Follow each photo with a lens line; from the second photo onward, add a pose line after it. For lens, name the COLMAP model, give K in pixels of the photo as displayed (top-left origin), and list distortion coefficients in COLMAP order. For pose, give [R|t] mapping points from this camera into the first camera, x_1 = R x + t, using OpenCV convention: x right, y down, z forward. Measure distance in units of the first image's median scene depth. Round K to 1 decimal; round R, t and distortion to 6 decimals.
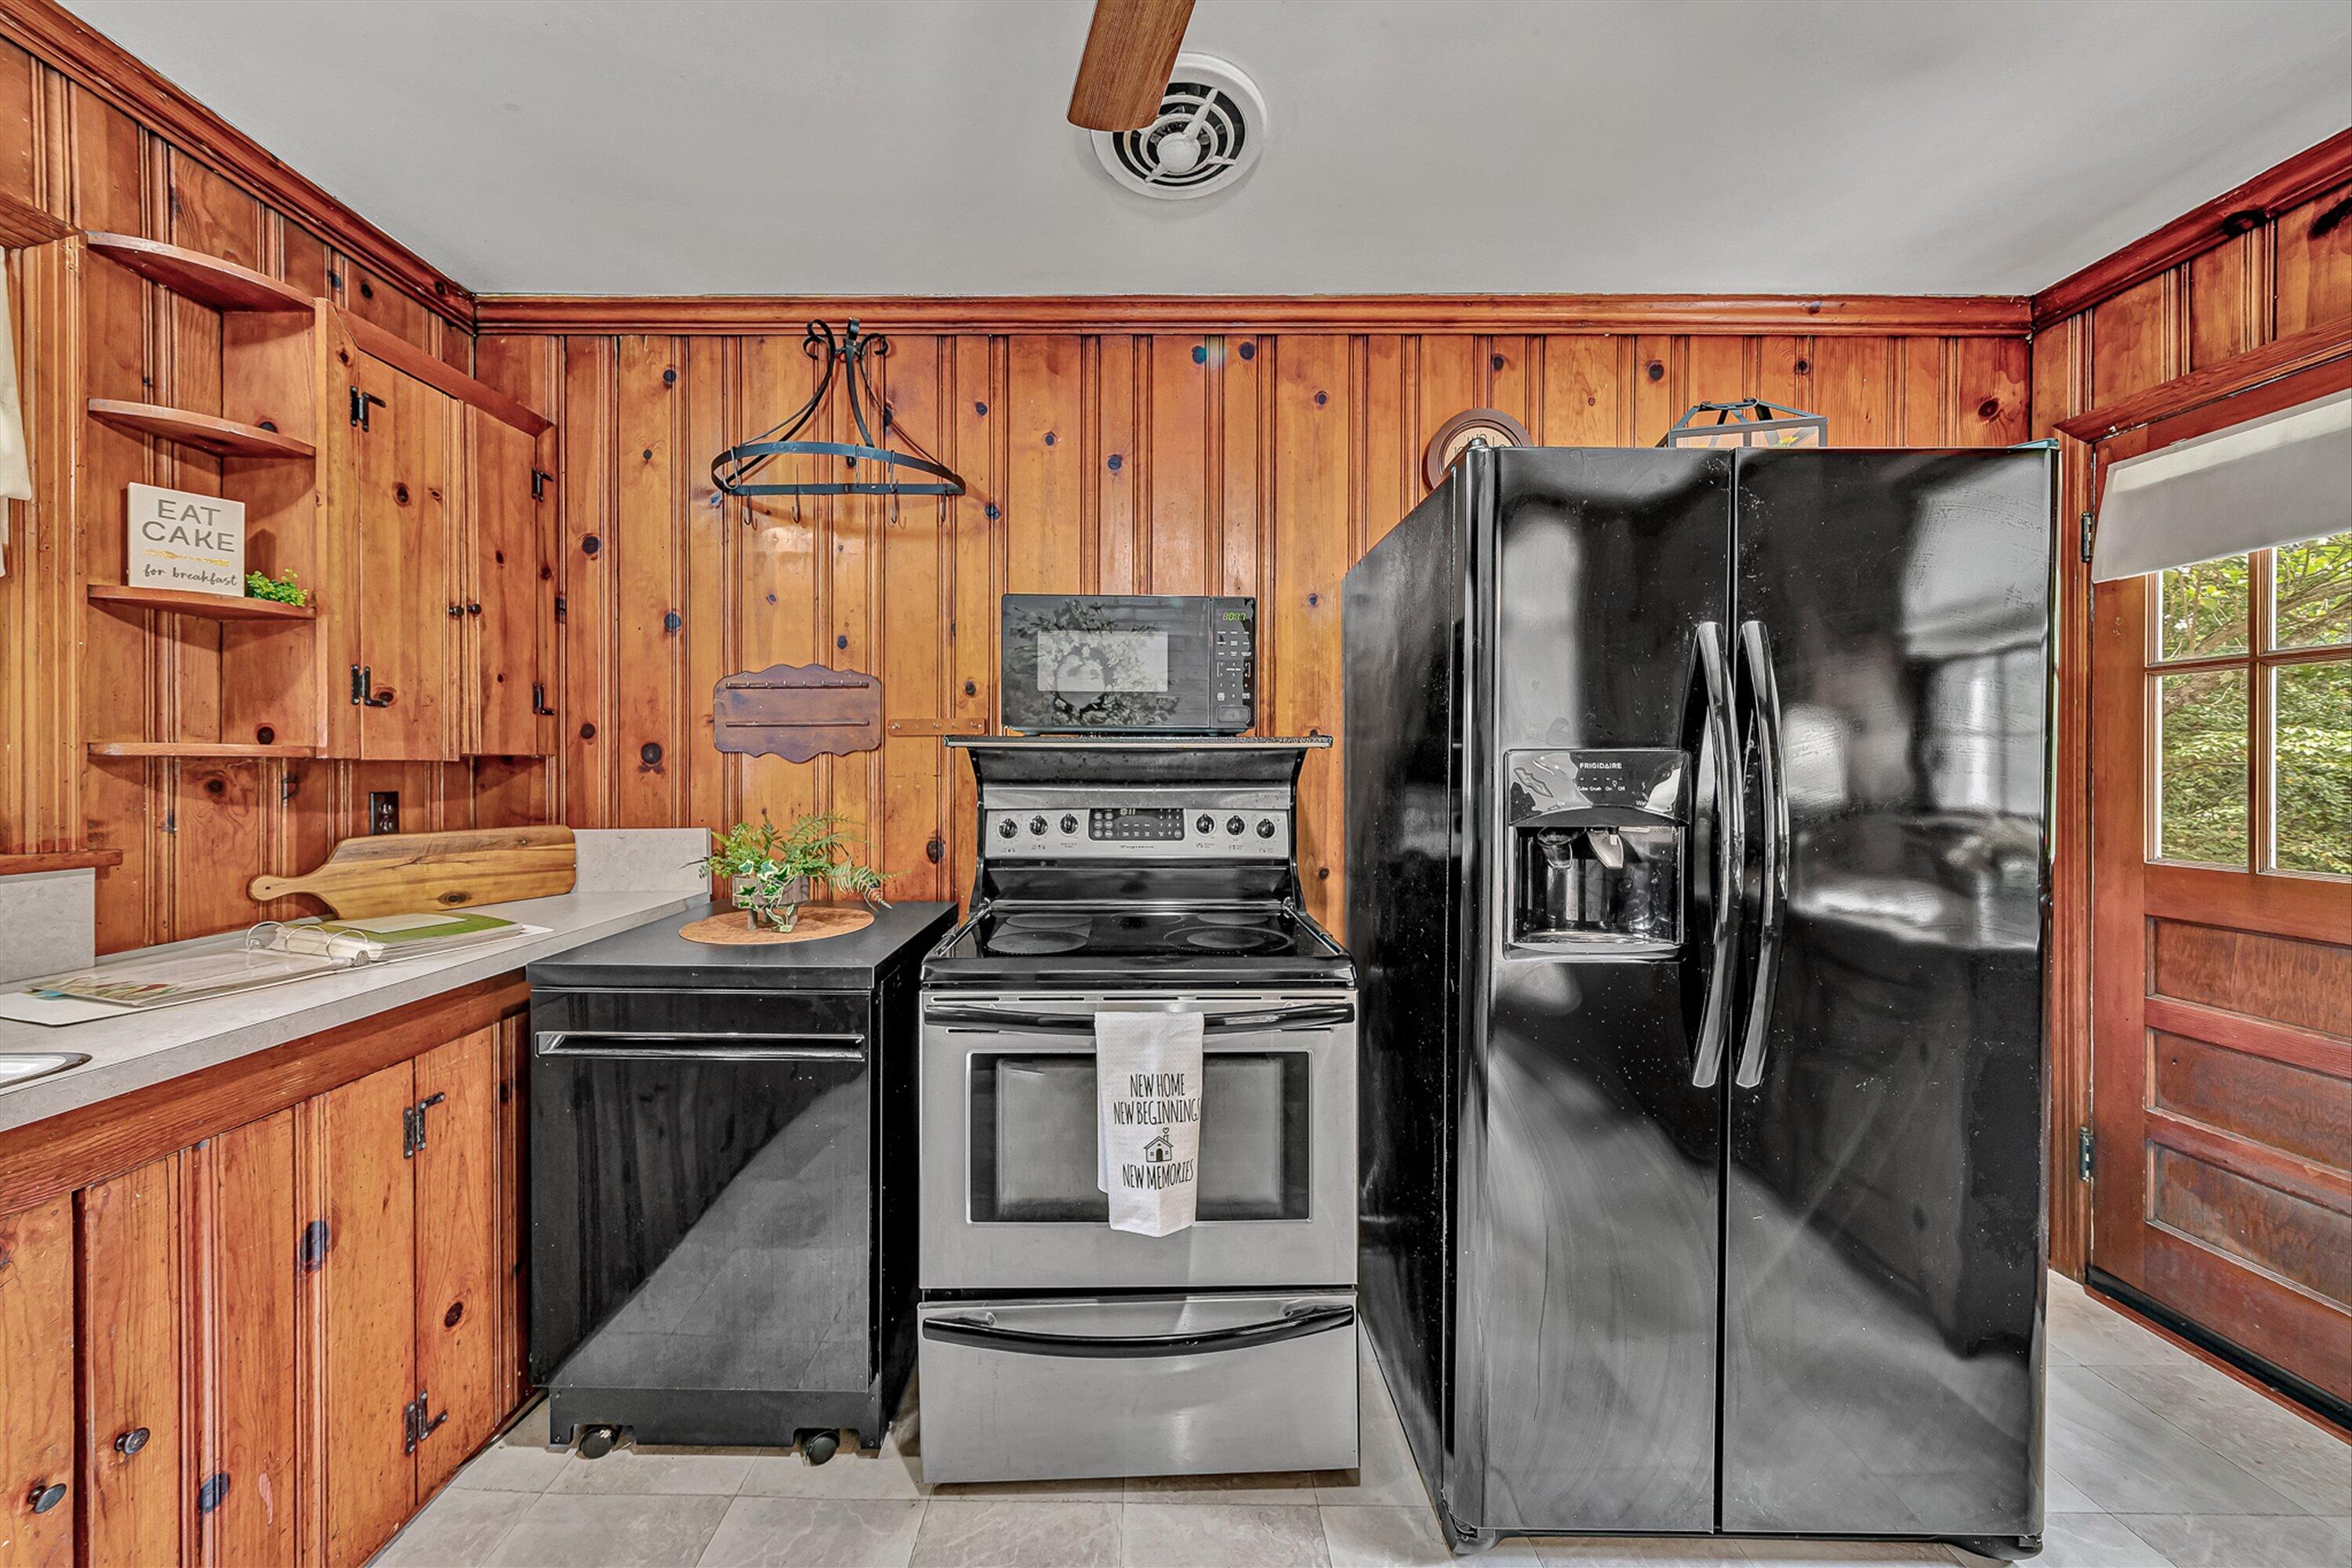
lens RADIAL K [[837.4, 0, 1170.9], [0, 837.4, 769.0], [0, 0, 1]] dist [0.000596, 0.000138]
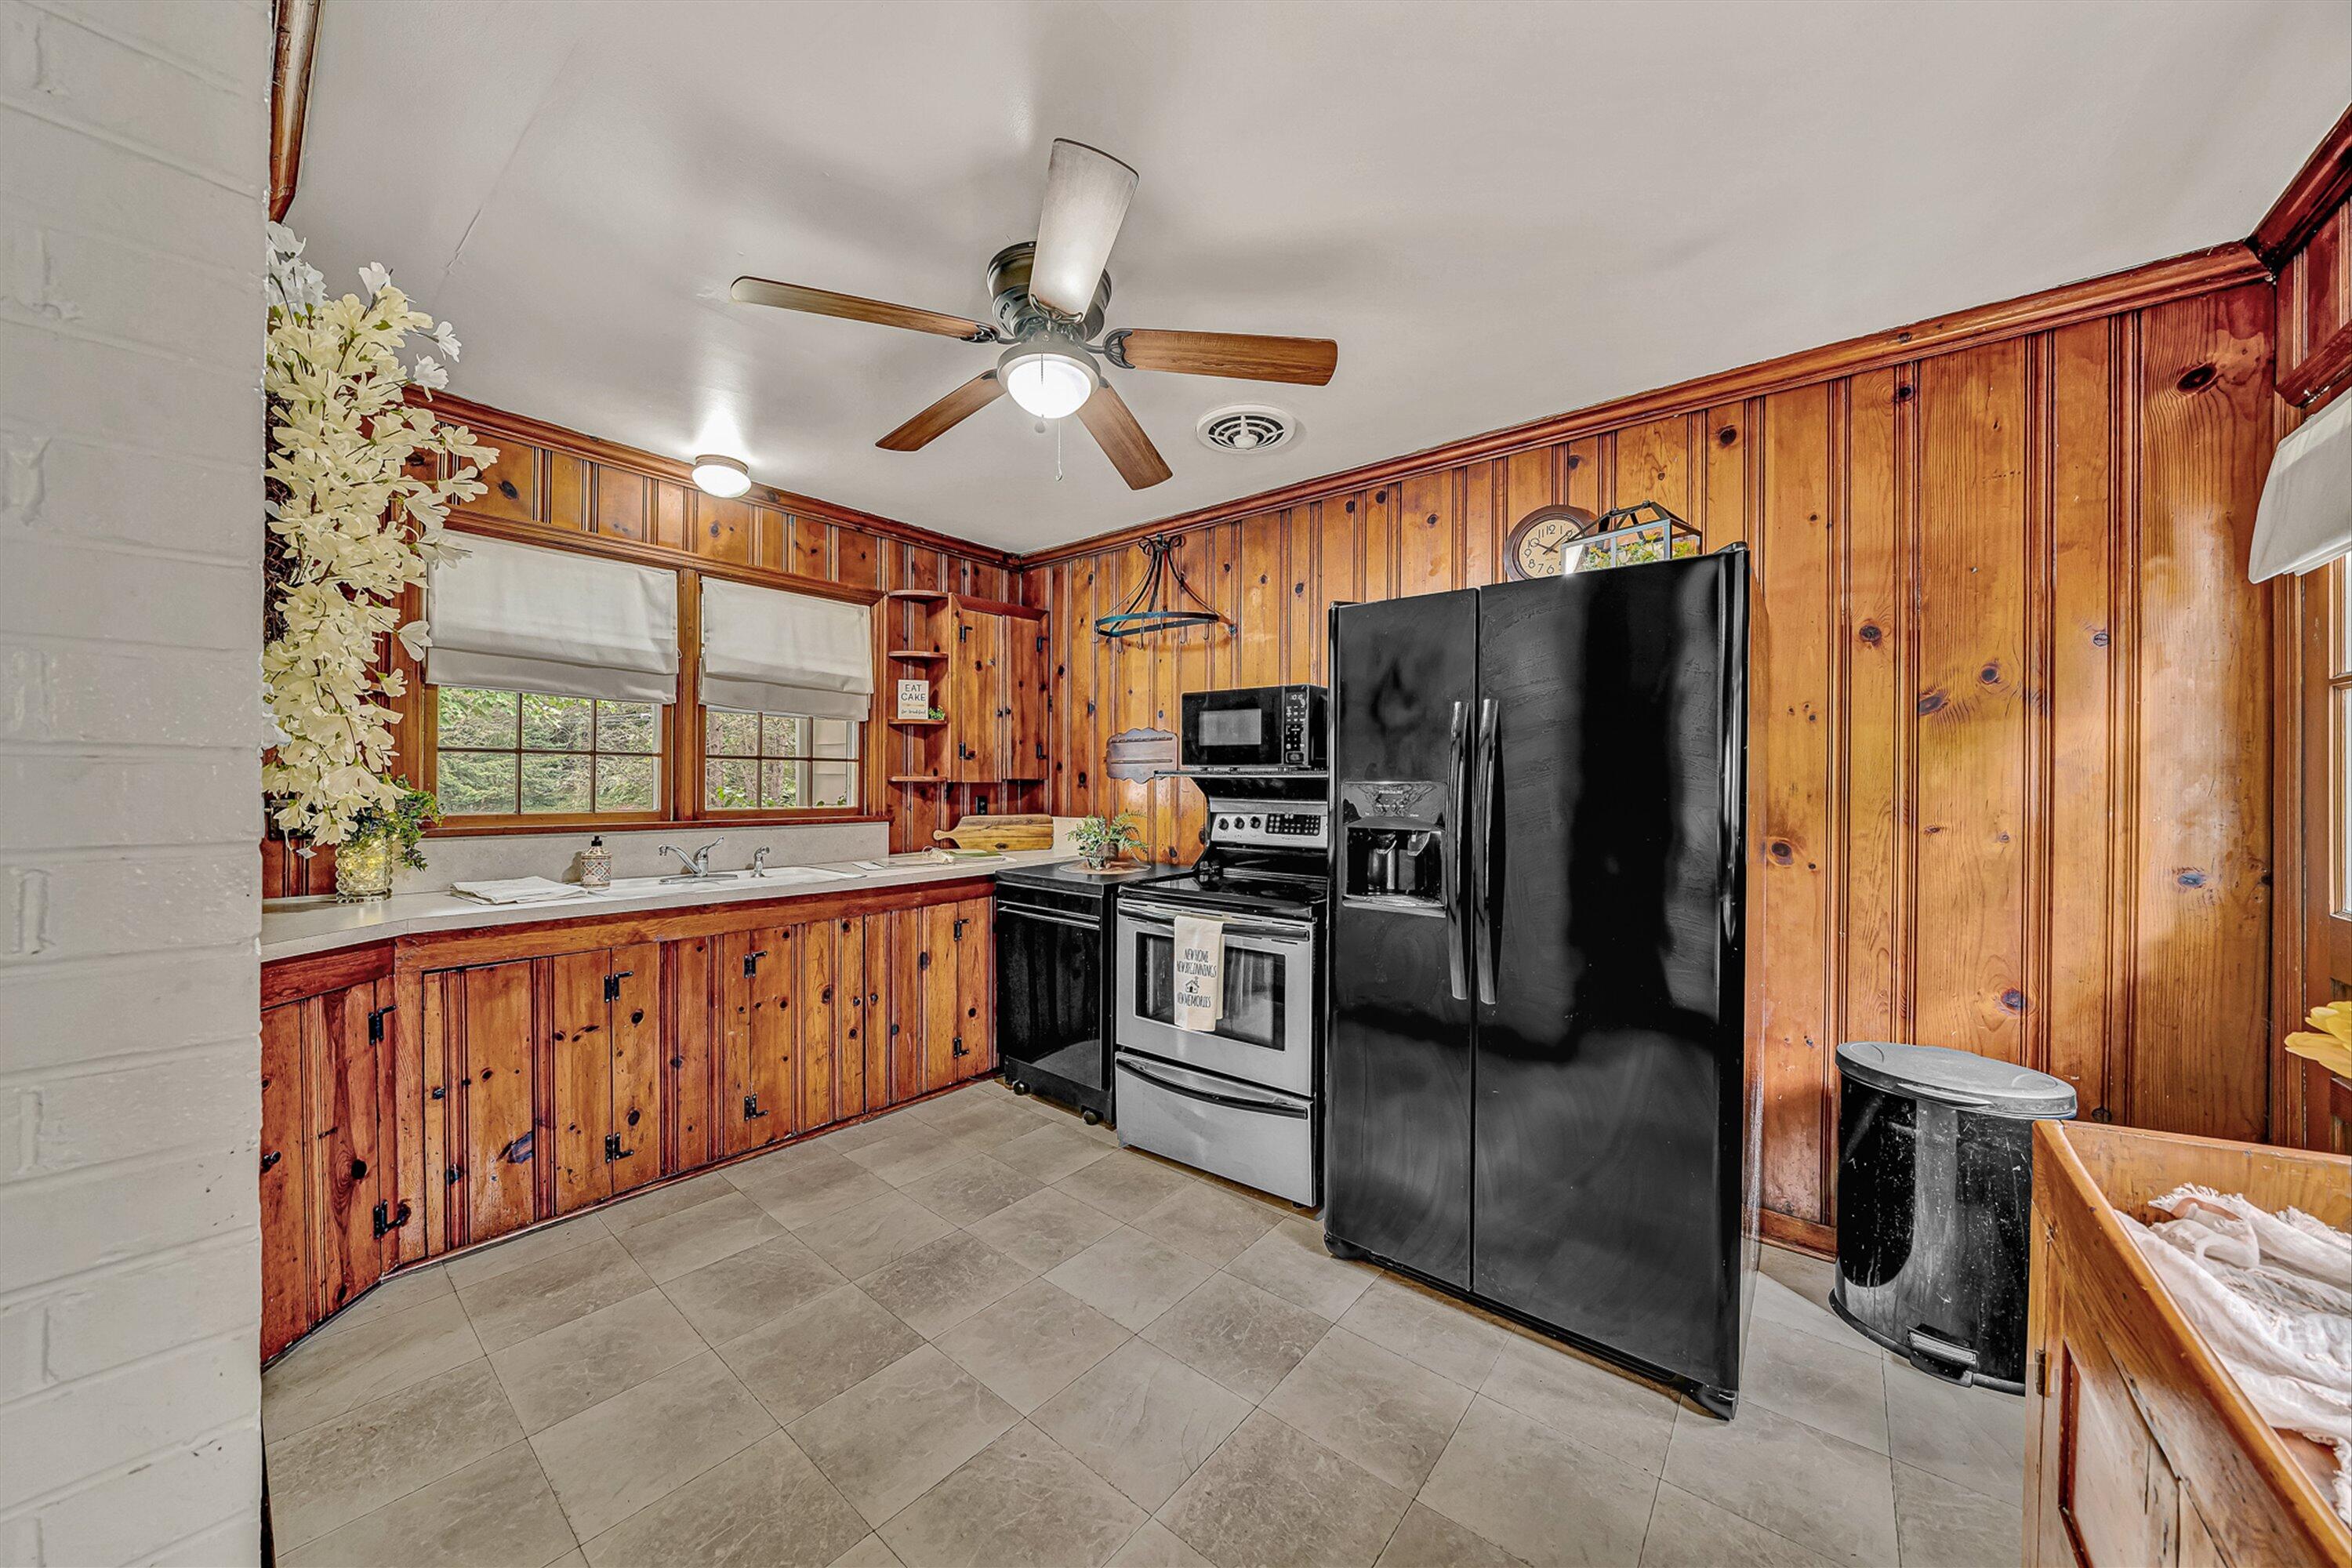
lens RADIAL K [[837.4, 0, 1170.9], [0, 837.4, 769.0], [0, 0, 1]] dist [0.000596, 0.000138]
pose [[0.771972, -0.004010, -0.635643, 0.906107], [-0.003213, 0.999943, -0.010210, -0.024558], [0.635648, 0.009924, 0.771915, -0.411446]]
